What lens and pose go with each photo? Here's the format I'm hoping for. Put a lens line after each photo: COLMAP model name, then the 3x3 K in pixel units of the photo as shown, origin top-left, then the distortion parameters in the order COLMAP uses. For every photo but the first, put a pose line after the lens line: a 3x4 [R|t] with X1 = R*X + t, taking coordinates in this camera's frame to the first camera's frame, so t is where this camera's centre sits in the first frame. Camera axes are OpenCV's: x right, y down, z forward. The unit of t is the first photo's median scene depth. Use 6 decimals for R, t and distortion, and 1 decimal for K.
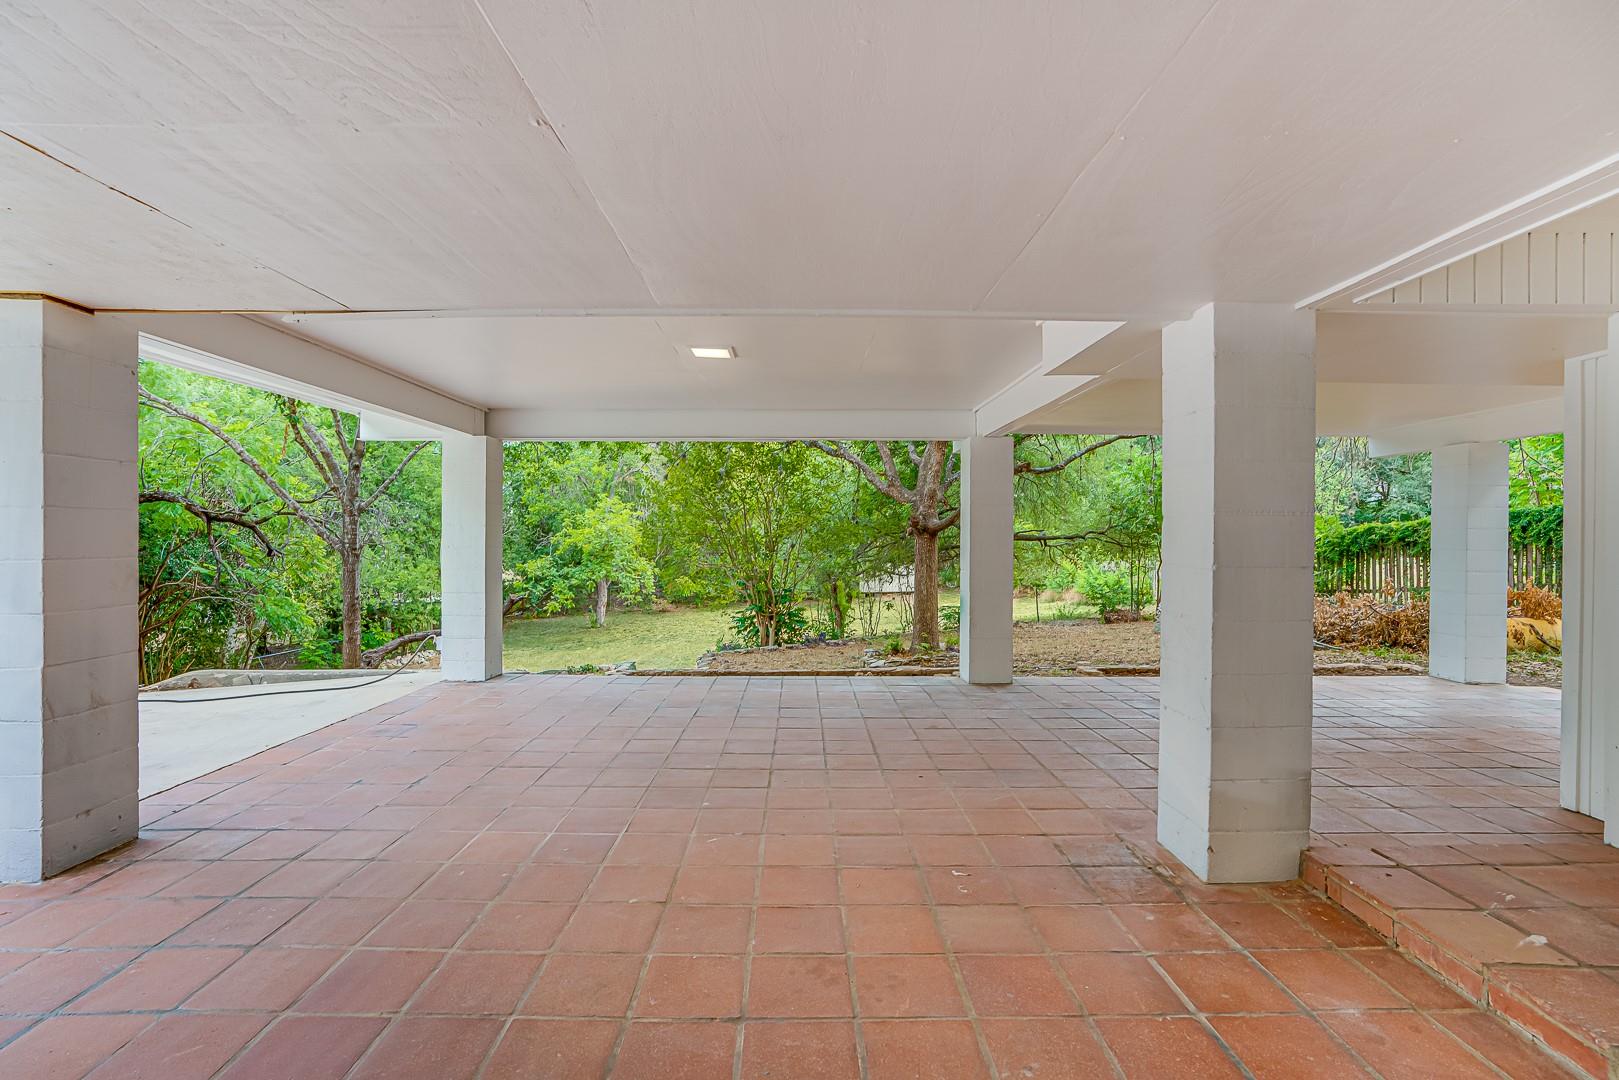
lens RADIAL K [[736.7, 0, 809.5], [0, 736.7, 540.0], [0, 0, 1]] dist [0.000999, 0.000125]
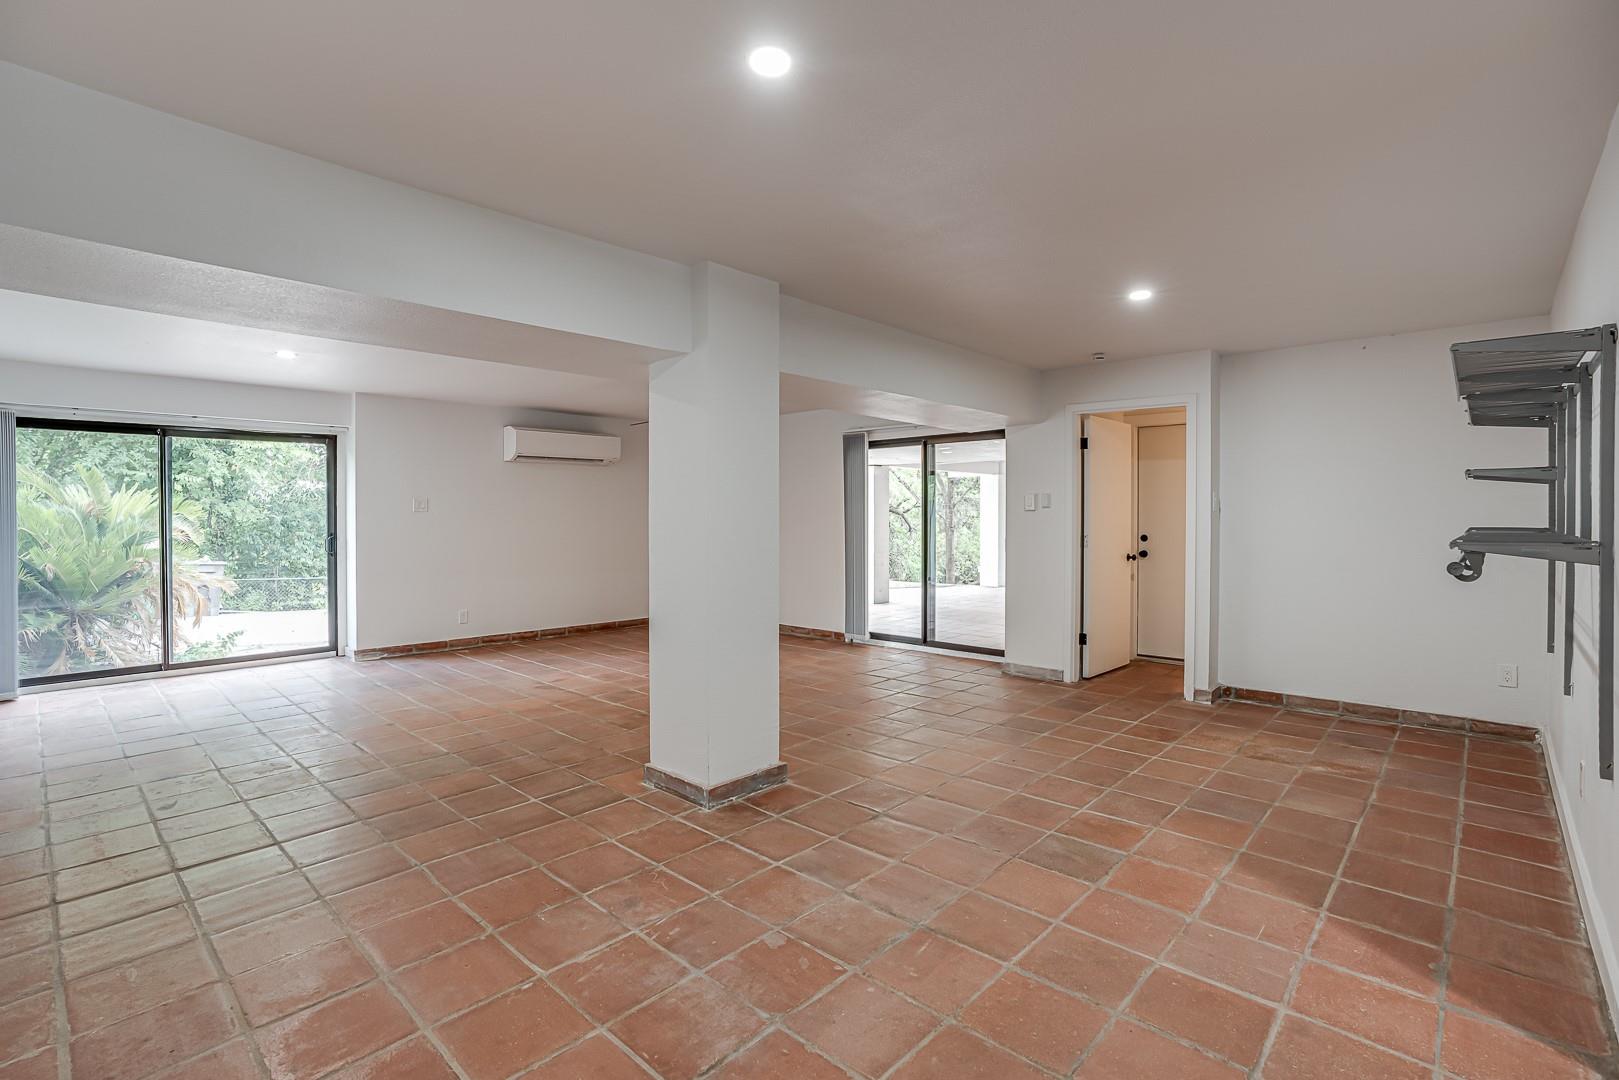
lens RADIAL K [[736.7, 0, 809.5], [0, 736.7, 540.0], [0, 0, 1]] dist [0.000999, 0.000125]
pose [[0.724769, 0.016843, -0.688786, 0.283530], [0.002074, 0.999643, 0.026626, -0.004506], [0.688989, -0.020726, 0.724475, -0.409356]]
